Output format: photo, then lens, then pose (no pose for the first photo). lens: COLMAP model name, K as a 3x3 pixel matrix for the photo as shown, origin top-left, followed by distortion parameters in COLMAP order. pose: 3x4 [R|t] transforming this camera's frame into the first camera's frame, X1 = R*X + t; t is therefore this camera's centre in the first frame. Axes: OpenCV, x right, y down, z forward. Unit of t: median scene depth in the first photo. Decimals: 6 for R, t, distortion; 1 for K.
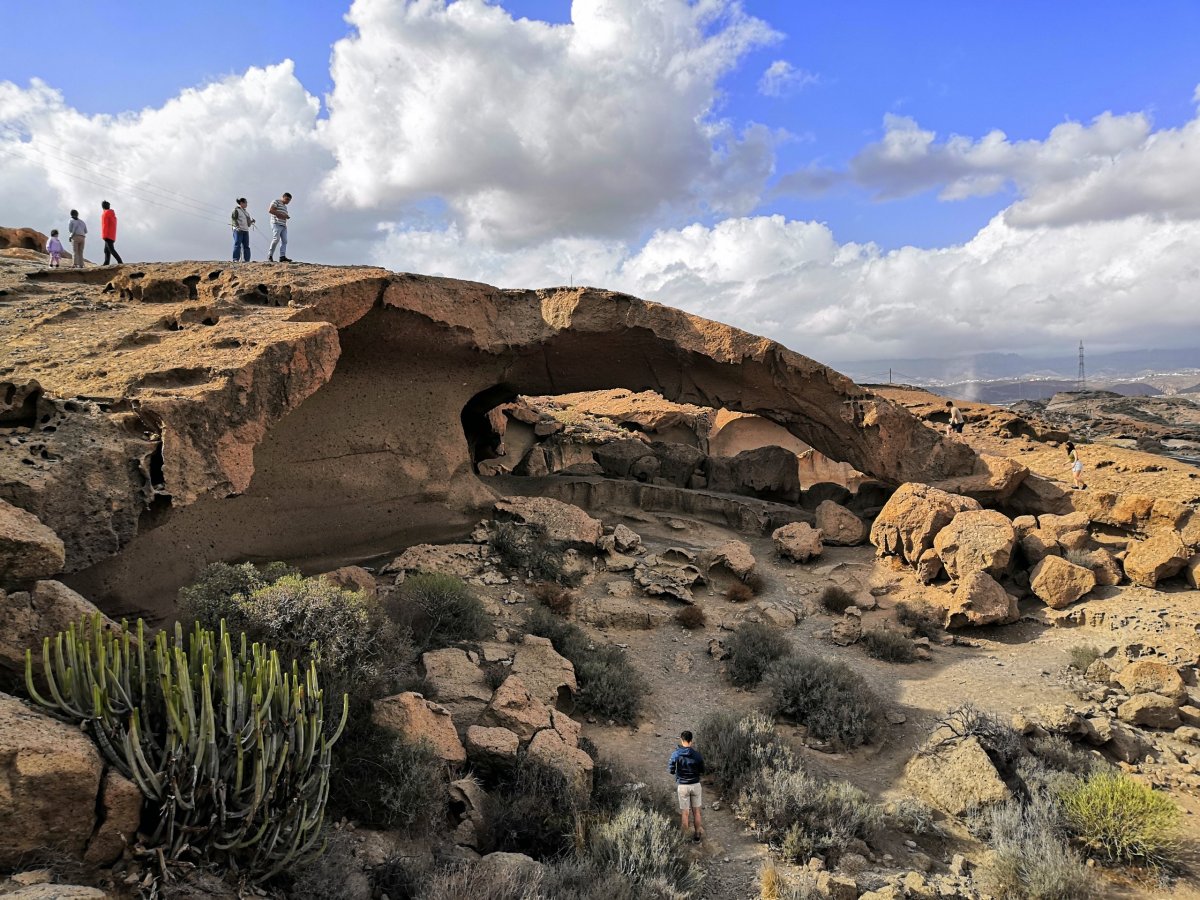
lens RADIAL K [[927.9, 0, 597.6], [0, 927.9, 452.4], [0, 0, 1]] dist [-0.016870, 0.041014]
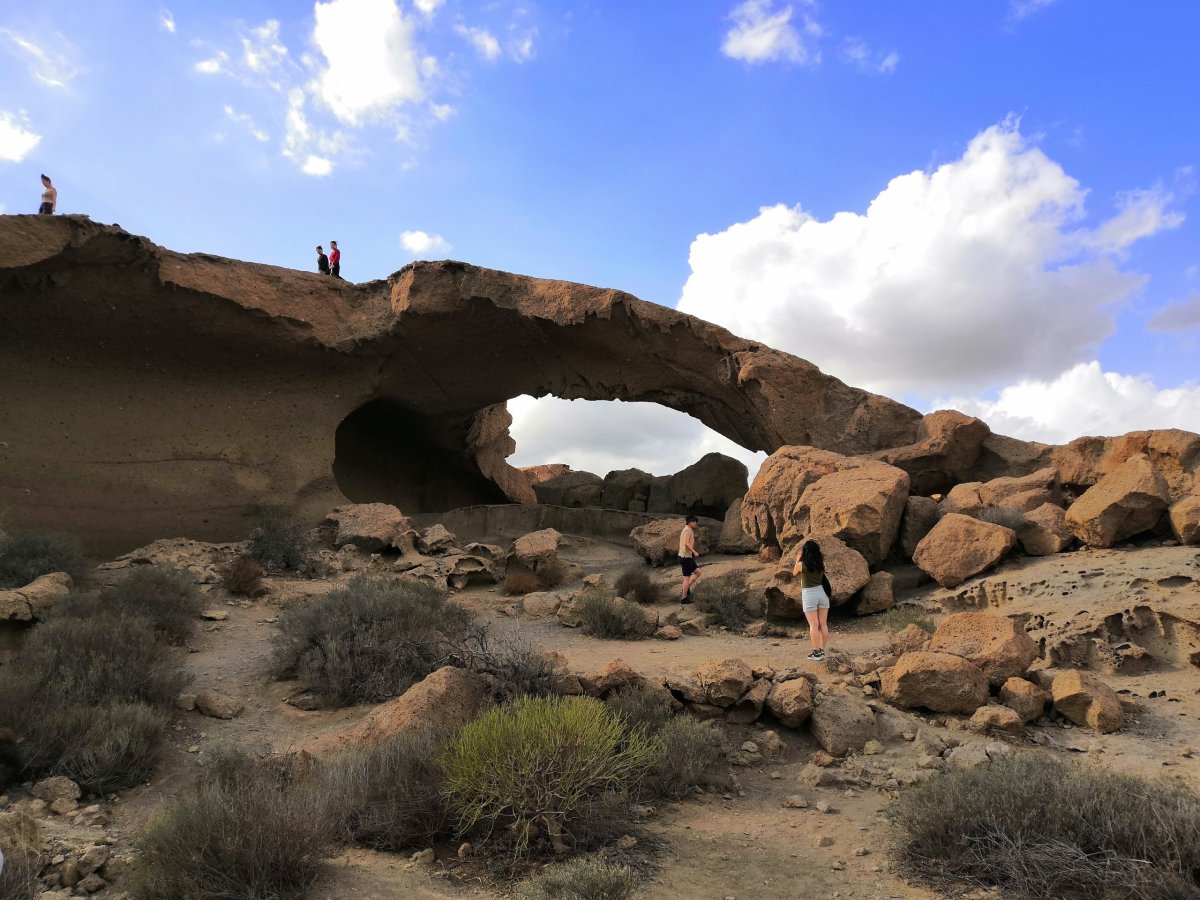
lens RADIAL K [[927.9, 0, 601.0], [0, 927.9, 447.0], [0, 0, 1]] dist [-0.016870, 0.041014]
pose [[0.950851, -0.074707, -0.300501, 0.405292], [0.015968, 0.980998, -0.193359, 0.168992], [0.309237, 0.179057, 0.933976, 0.262865]]
